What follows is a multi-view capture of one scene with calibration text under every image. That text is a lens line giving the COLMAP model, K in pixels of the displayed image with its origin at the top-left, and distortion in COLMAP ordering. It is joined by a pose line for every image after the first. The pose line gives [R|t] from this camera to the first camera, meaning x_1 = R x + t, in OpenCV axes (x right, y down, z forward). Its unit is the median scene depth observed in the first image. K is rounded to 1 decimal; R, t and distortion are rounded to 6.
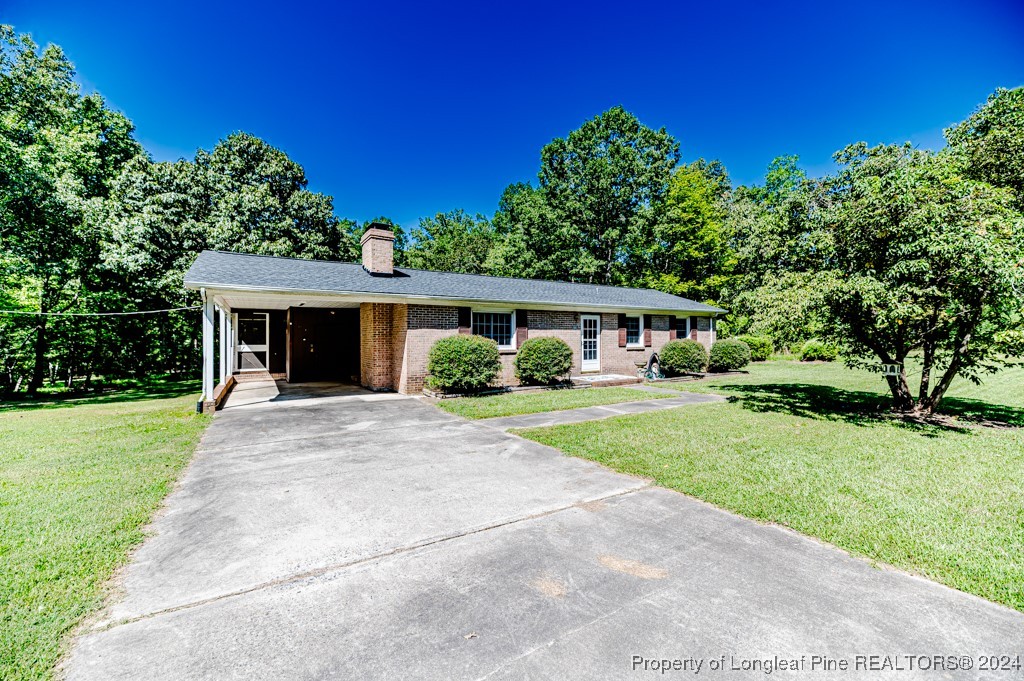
lens RADIAL K [[413.2, 0, 511.8], [0, 413.2, 338.1], [0, 0, 1]] dist [0.000764, -0.000082]
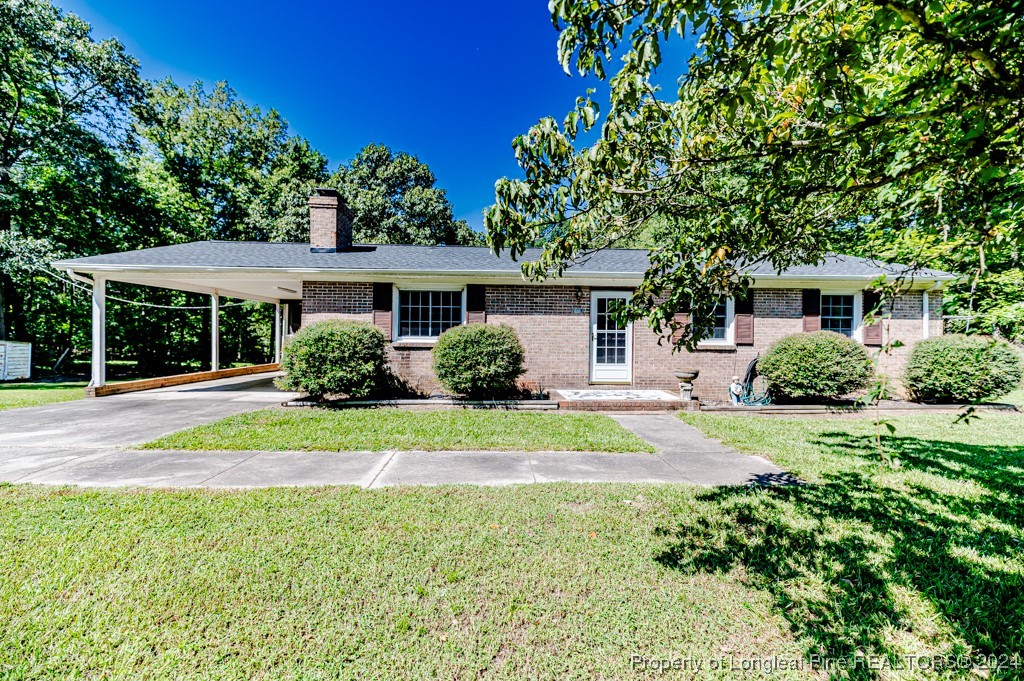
lens RADIAL K [[413.2, 0, 510.7], [0, 413.2, 341.1], [0, 0, 1]] dist [0.000764, -0.000082]
pose [[0.867905, 0.017508, -0.496422, 0.367723], [-0.012836, 0.999835, 0.012822, 0.012655], [0.496565, -0.004757, 0.867987, 0.388719]]
